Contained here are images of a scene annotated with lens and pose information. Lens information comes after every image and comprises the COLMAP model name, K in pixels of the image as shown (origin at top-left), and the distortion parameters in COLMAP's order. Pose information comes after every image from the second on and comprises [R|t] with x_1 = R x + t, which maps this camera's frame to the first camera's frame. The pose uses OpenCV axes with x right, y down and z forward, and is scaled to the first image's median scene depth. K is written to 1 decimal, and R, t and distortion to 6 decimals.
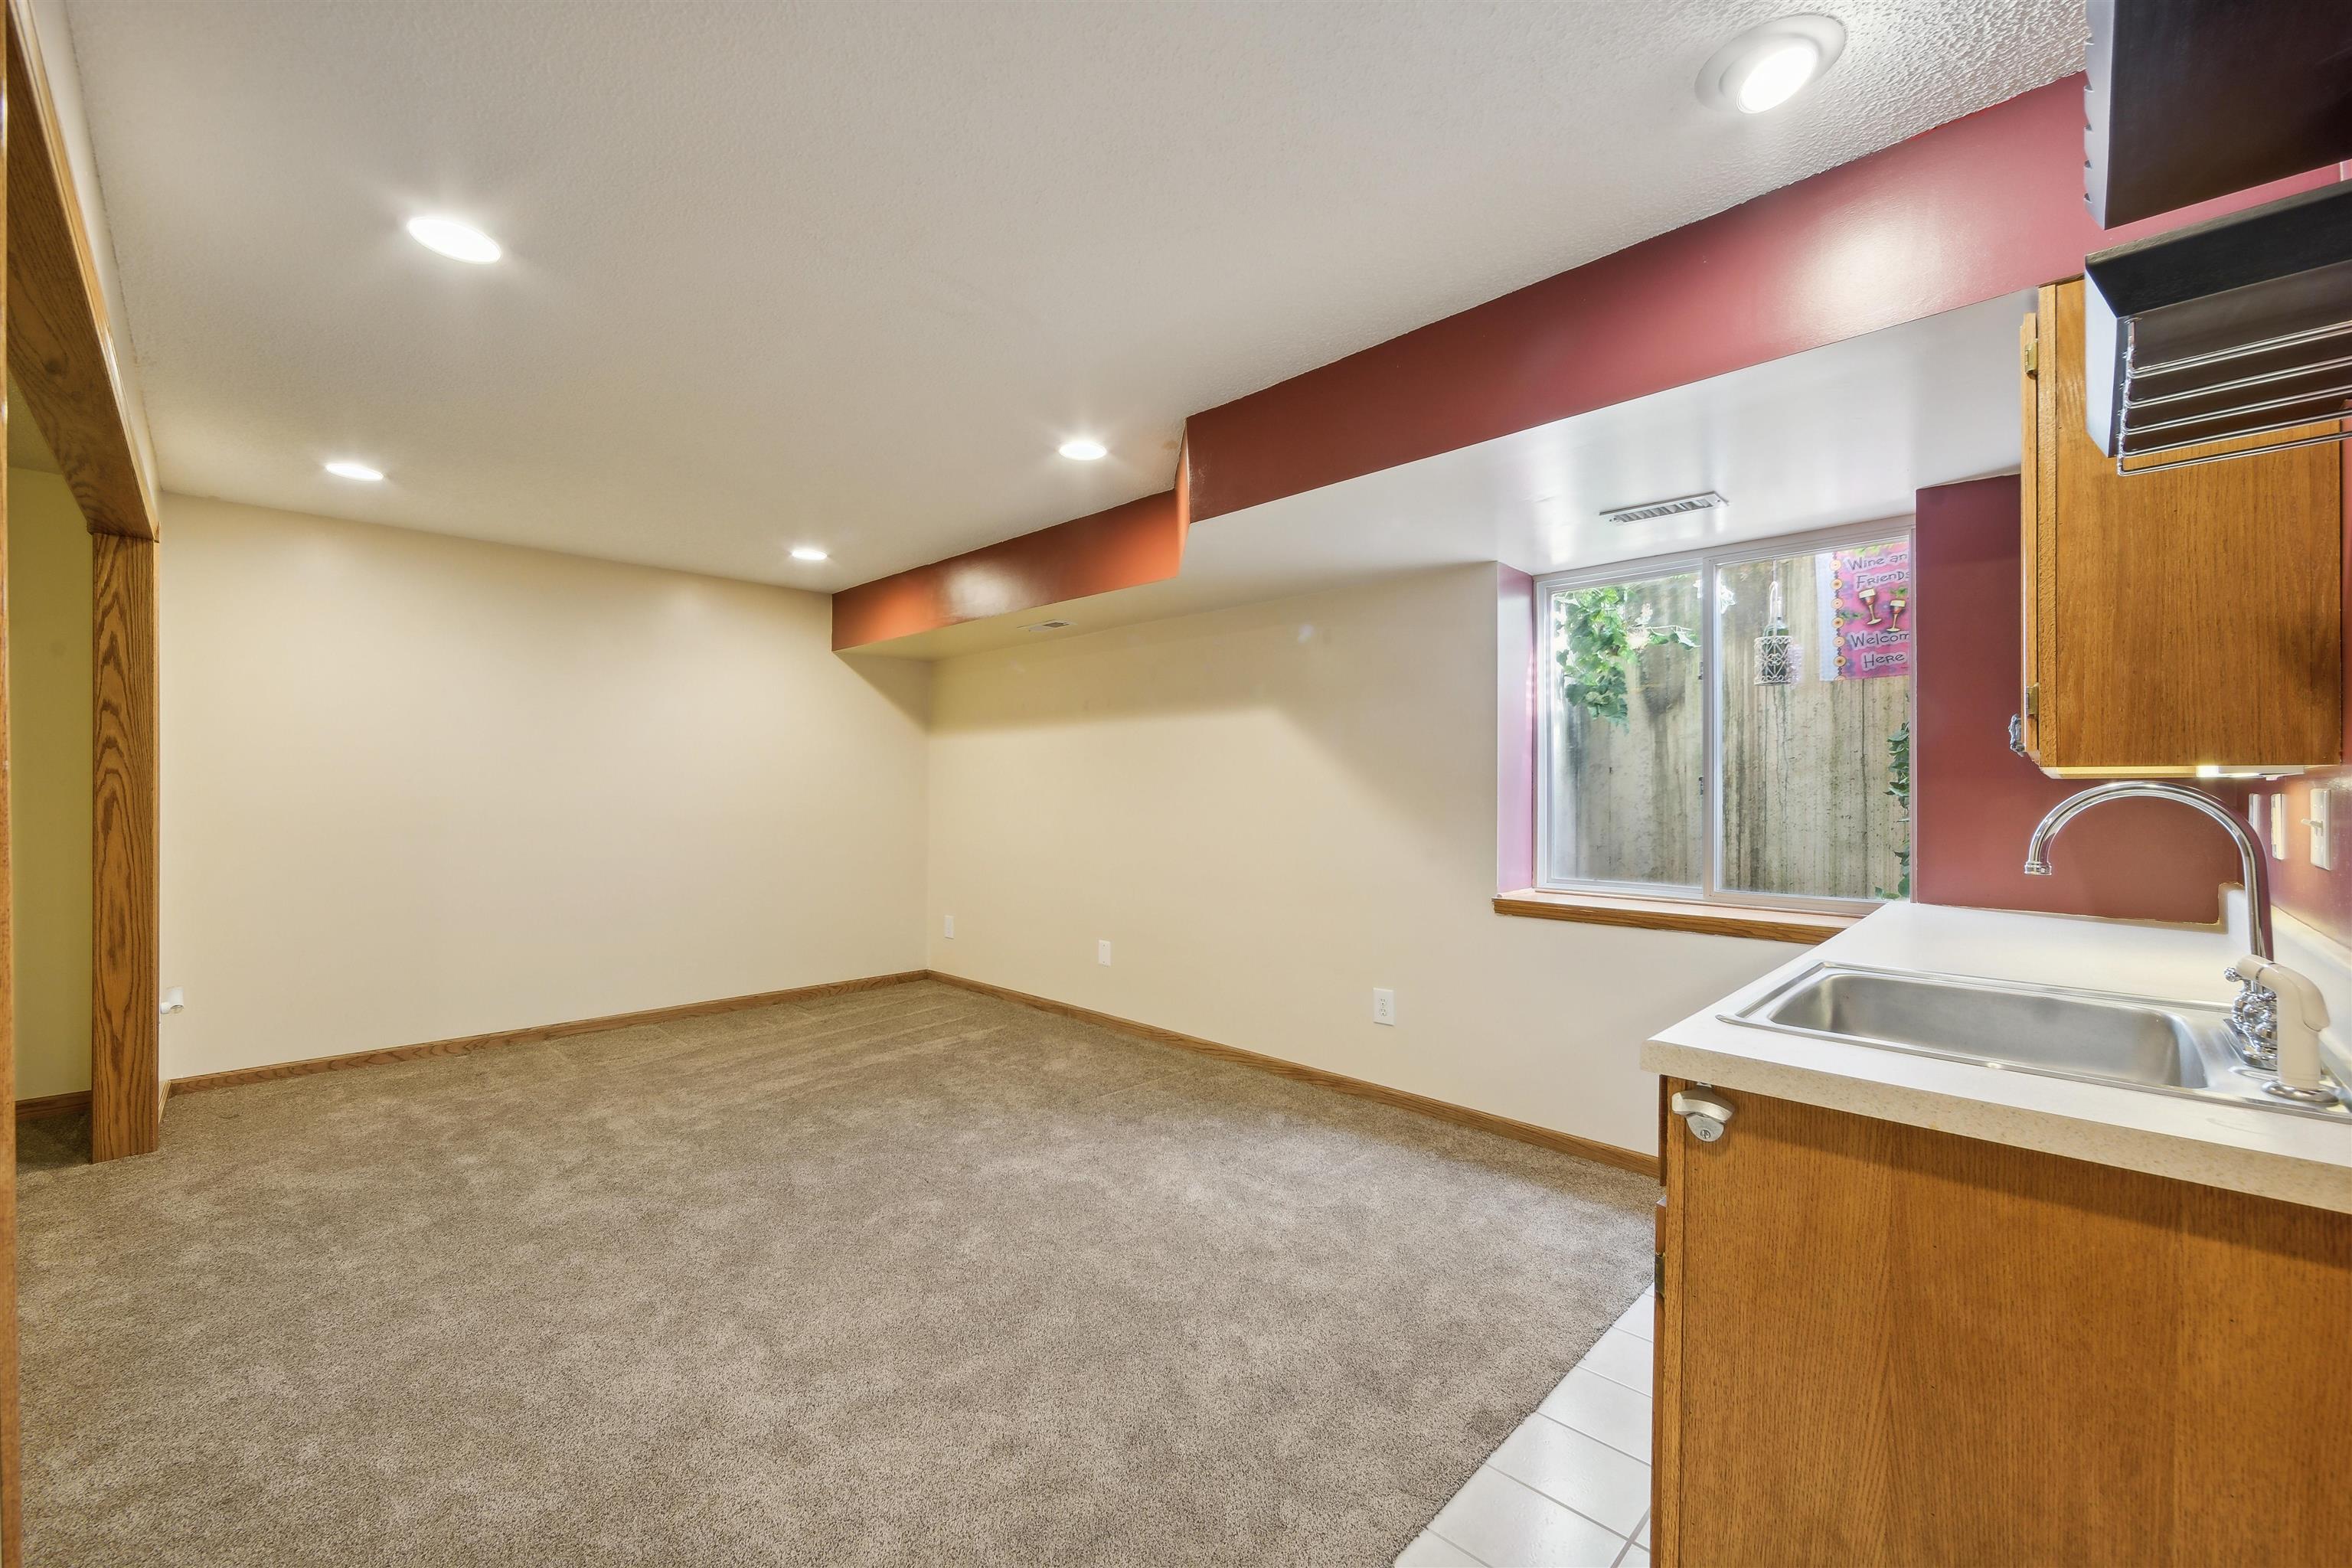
lens RADIAL K [[939.5, 0, 1178.3], [0, 939.5, 787.2], [0, 0, 1]] dist [-0.000372, -0.000721]
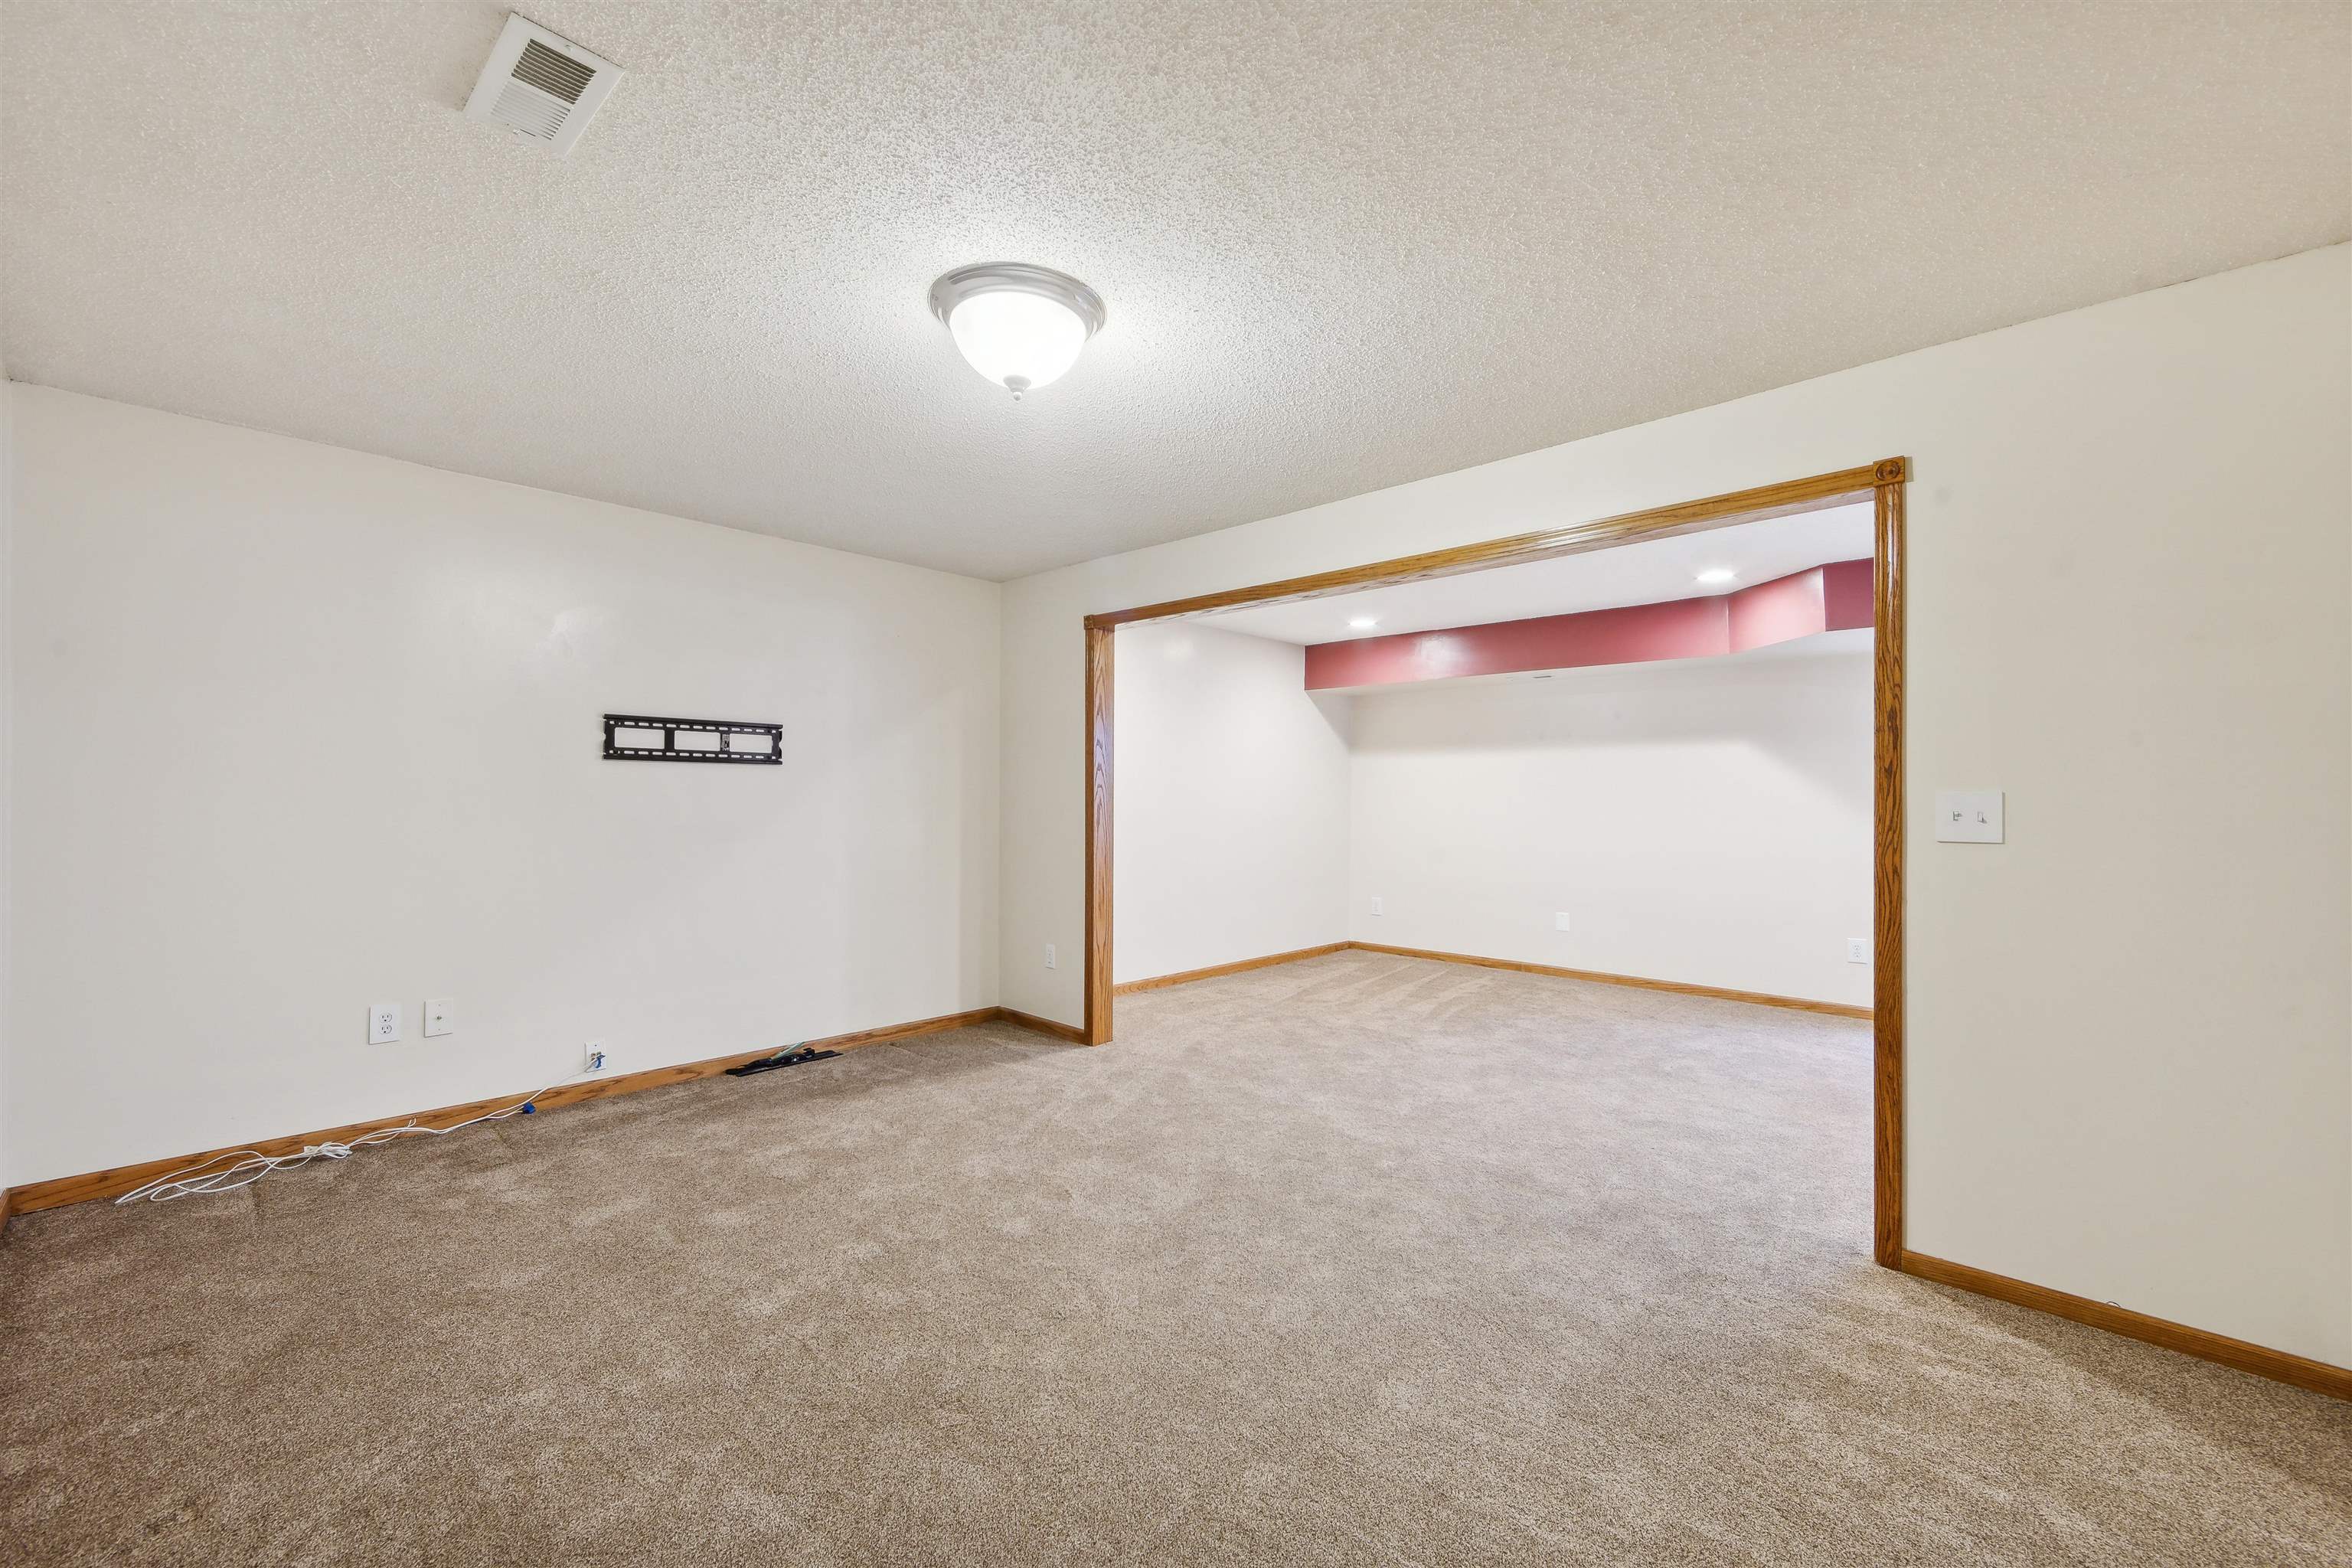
lens RADIAL K [[939.5, 0, 1171.8], [0, 939.5, 789.9], [0, 0, 1]] dist [-0.000372, -0.000721]
pose [[0.999924, -0.001238, 0.012234, -0.556098], [0.001238, 0.999999, 0.000030, -0.010758], [-0.012234, -0.000015, 0.999925, -0.284929]]
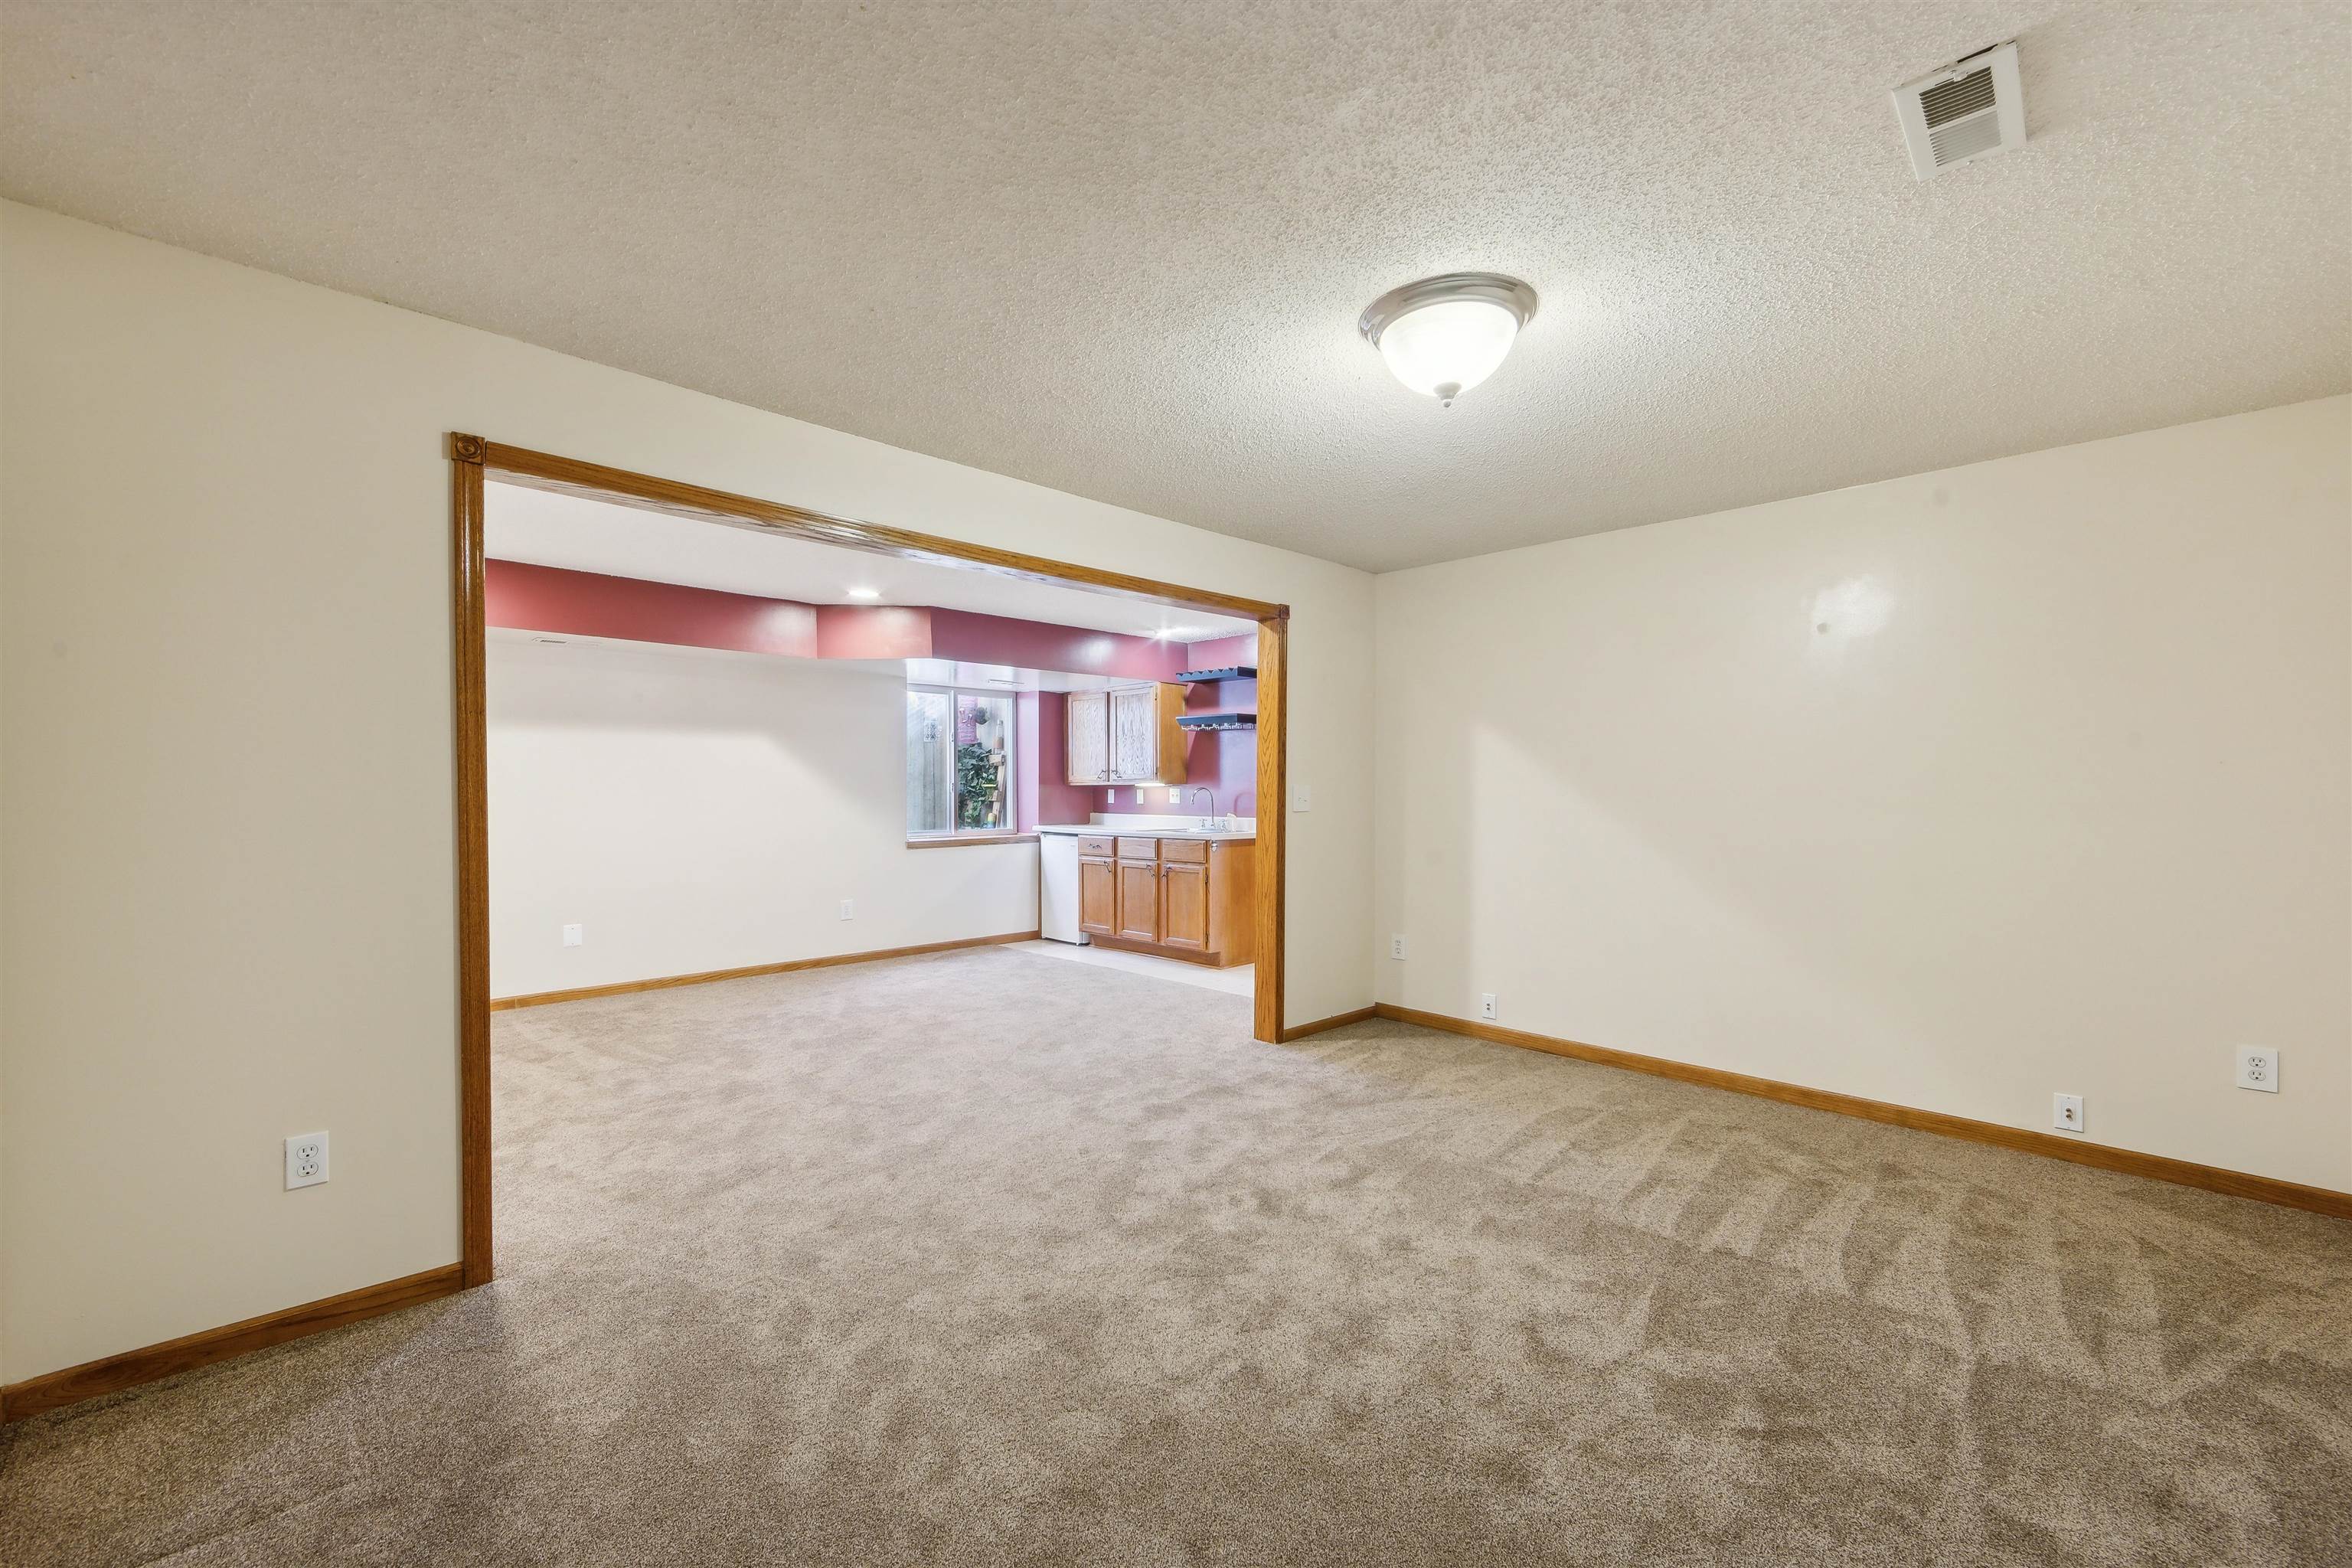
lens RADIAL K [[939.5, 0, 1174.3], [0, 939.5, 786.8], [0, 0, 1]] dist [-0.000372, -0.000721]
pose [[0.031979, -0.006870, 0.999465, -1.014977], [-0.005690, 0.999959, 0.007055, -0.012709], [-0.999472, -0.005913, 0.031938, 0.206569]]
